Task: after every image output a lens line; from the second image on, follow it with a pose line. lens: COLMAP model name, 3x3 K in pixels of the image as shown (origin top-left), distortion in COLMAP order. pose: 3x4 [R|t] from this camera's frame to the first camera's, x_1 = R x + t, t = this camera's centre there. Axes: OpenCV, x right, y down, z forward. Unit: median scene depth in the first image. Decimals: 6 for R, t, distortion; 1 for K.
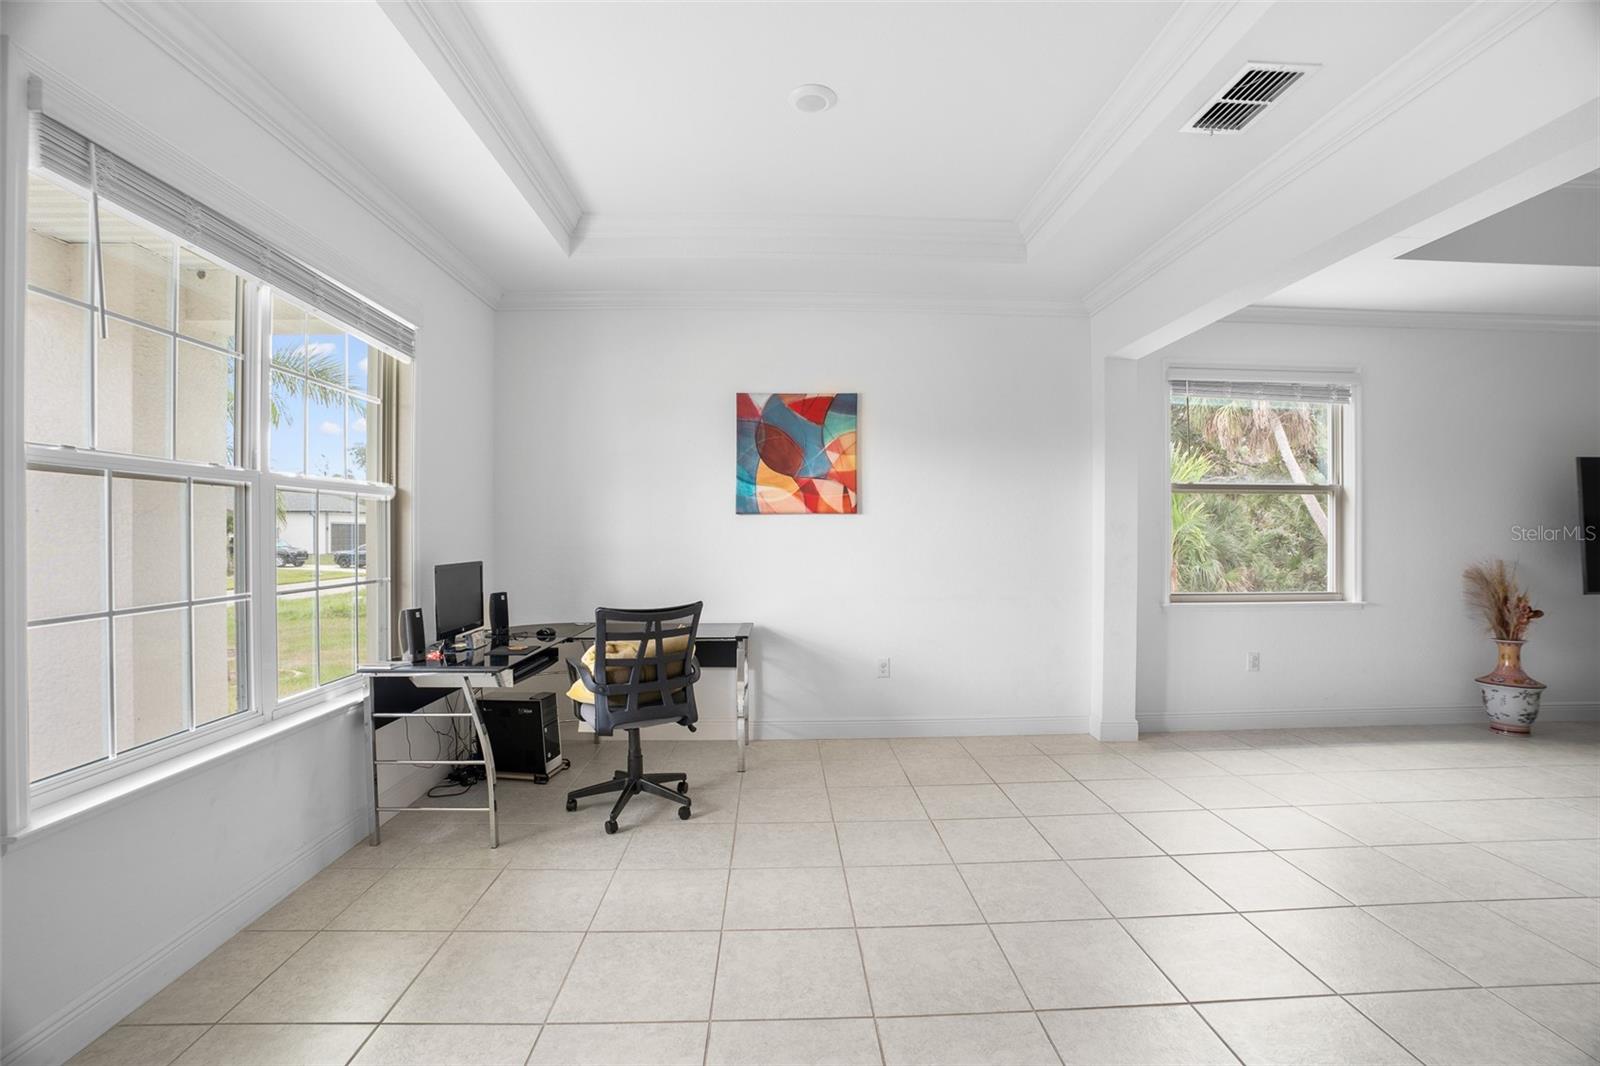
lens RADIAL K [[702.9, 0, 800.0], [0, 702.9, 533.0], [0, 0, 1]] dist [-0.066535, 0.014878]
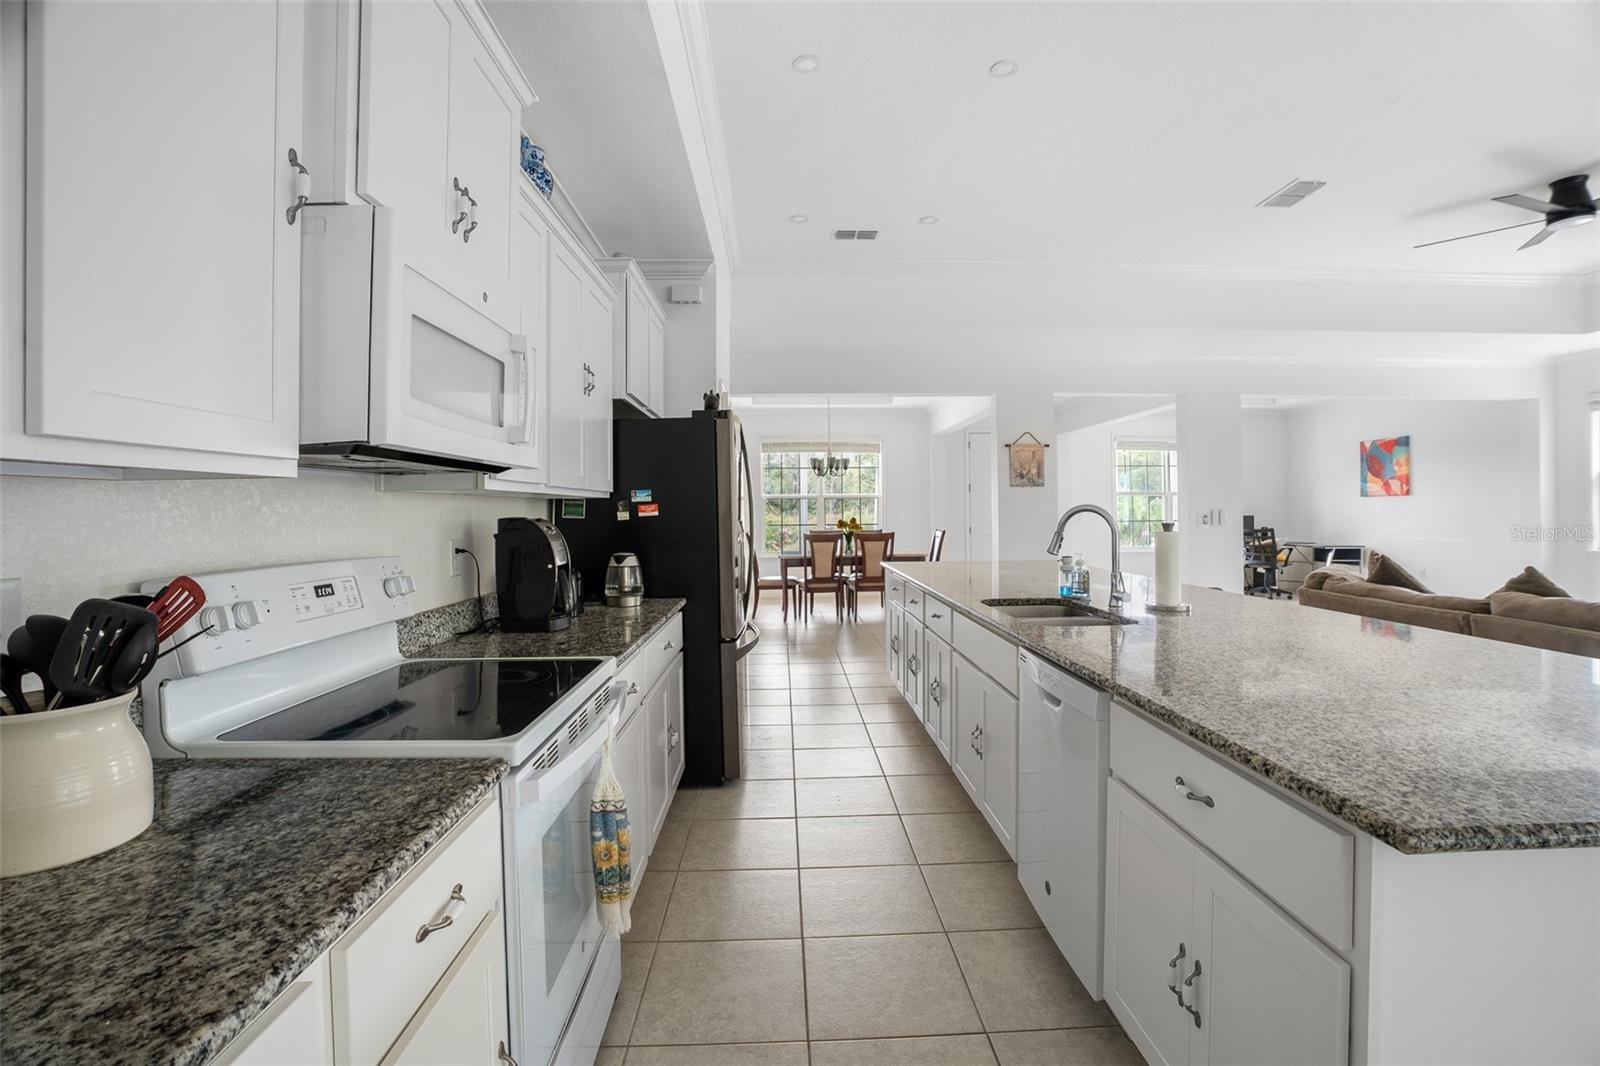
lens RADIAL K [[702.9, 0, 800.0], [0, 702.9, 533.0], [0, 0, 1]] dist [-0.066535, 0.014878]
pose [[-0.006811, 0.029825, -0.999532, 2.649922], [0.003366, 0.999550, 0.029802, 0.022707], [0.999971, -0.003161, -0.006908, -0.967101]]
